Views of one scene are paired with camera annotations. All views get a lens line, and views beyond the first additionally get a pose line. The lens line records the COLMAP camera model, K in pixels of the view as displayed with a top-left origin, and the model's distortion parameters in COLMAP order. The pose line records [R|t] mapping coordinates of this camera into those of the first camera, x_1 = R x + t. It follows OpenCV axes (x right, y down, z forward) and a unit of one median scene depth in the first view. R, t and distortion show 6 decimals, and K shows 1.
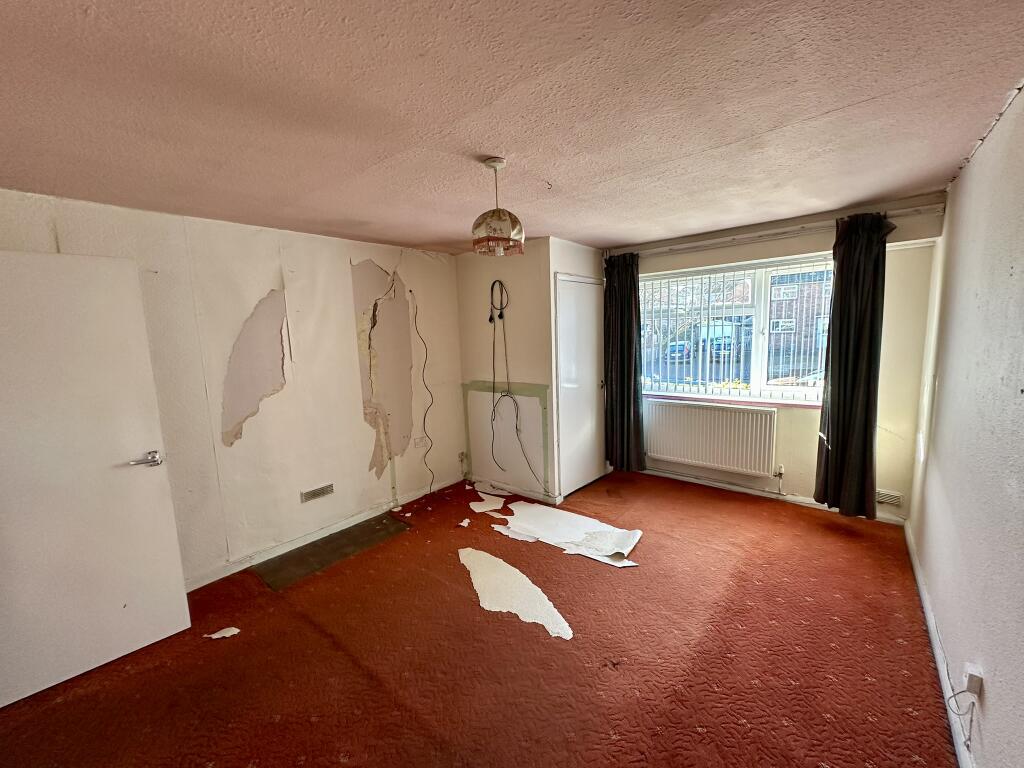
lens RADIAL K [[408.9, 0, 512.0], [0, 408.9, 384.0], [0, 0, 1]] dist [-0.002522, -0.000244]
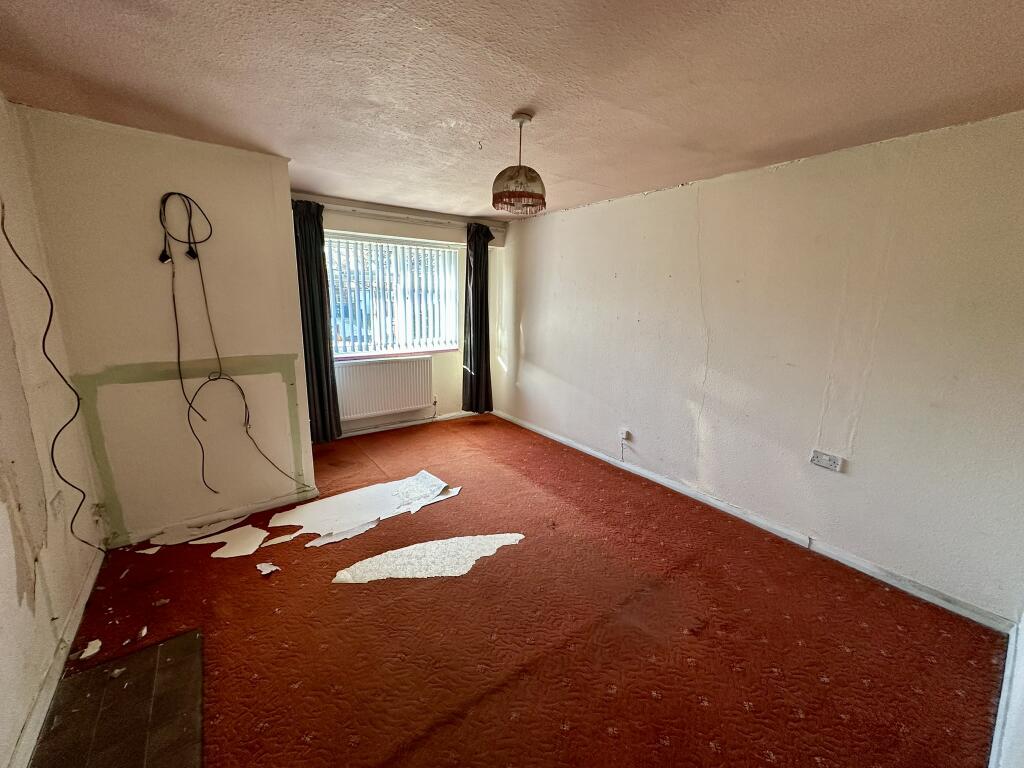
lens RADIAL K [[408.9, 0, 512.0], [0, 408.9, 384.0], [0, 0, 1]] dist [-0.002522, -0.000244]
pose [[0.227321, -0.164201, 0.959877, -0.573942], [0.094907, 0.984725, 0.145976, -0.015893], [-0.969184, 0.057916, 0.239432, 0.403875]]
